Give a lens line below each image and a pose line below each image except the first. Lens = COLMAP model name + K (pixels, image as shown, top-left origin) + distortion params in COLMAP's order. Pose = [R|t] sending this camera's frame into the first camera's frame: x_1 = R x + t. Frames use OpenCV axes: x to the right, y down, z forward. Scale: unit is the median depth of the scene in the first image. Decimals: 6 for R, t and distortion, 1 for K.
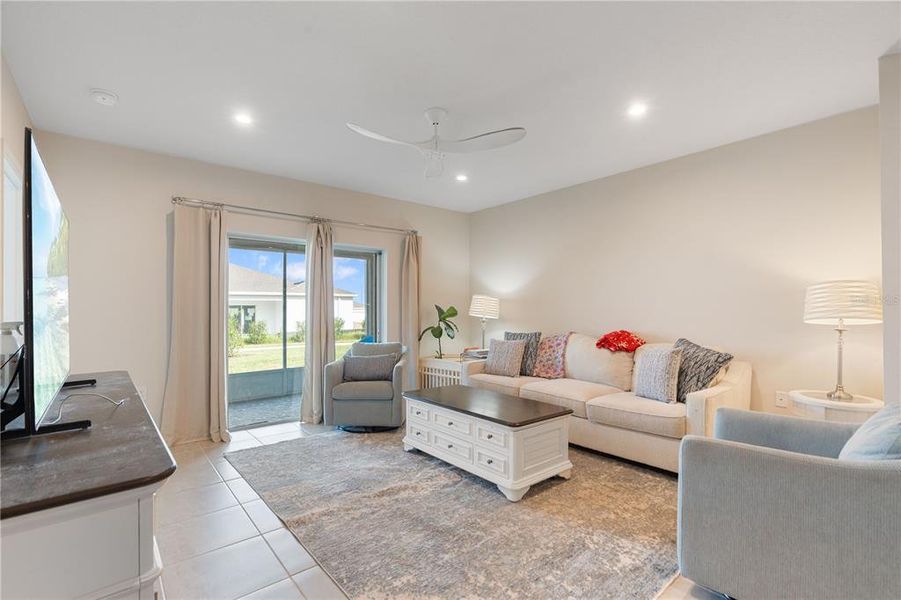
lens RADIAL K [[407.3, 0, 446.8], [0, 407.3, 301.0], [0, 0, 1]] dist [-0.001146, 0.000241]
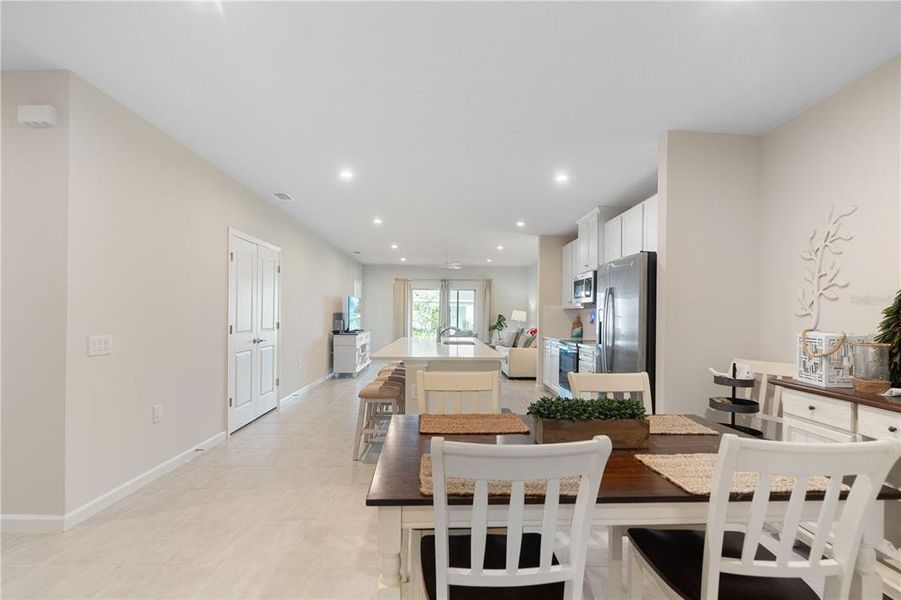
lens RADIAL K [[411.8, 0, 447.2], [0, 411.8, 302.3], [0, 0, 1]] dist [-0.000833, -0.000232]
pose [[0.781526, -0.006489, -0.623839, 1.116032], [0.002731, 0.999972, -0.006981, -0.040599], [0.623867, 0.003752, 0.781522, -0.838145]]
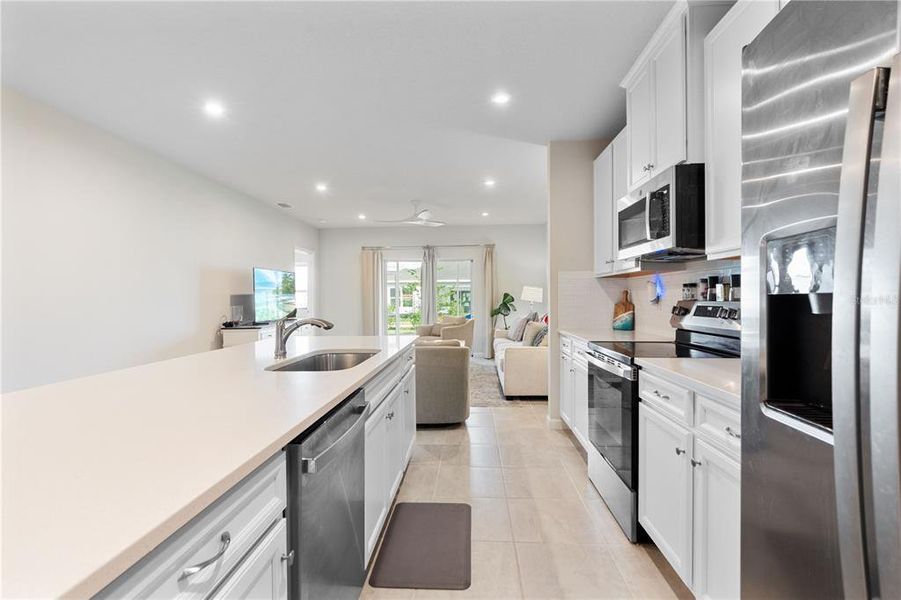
lens RADIAL K [[413.4, 0, 447.3], [0, 413.4, 296.9], [0, 0, 1]] dist [-0.002317, 0.000175]
pose [[0.731716, -0.003629, -0.681600, 0.871063], [0.025194, 0.999446, 0.021726, -0.015733], [0.681144, -0.033070, 0.731402, -0.249152]]
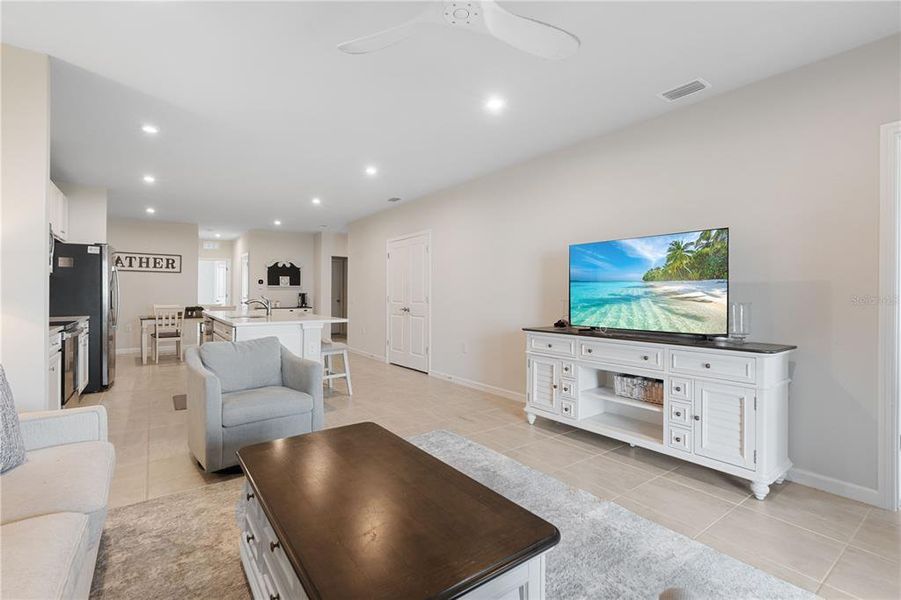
lens RADIAL K [[408.6, 0, 448.0], [0, 408.6, 309.3], [0, 0, 1]] dist [0.000673, 0.000113]
pose [[-0.997575, -0.000251, 0.069599, -0.026614], [0.000911, 0.999861, 0.016664, 0.019728], [-0.069593, 0.016687, -0.997436, 0.888366]]
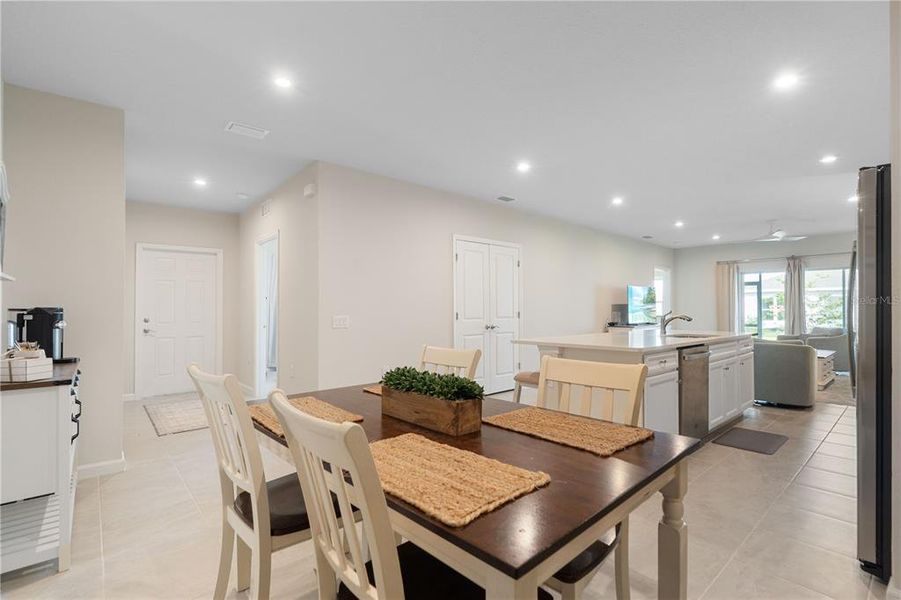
lens RADIAL K [[419.3, 0, 448.7], [0, 419.3, 302.5], [0, 0, 1]] dist [-0.000765, 0.000097]
pose [[0.038037, -0.012983, -0.999192, 1.299166], [0.025429, 0.999604, -0.012021, -0.015216], [0.998953, -0.024951, 0.038352, -0.525551]]
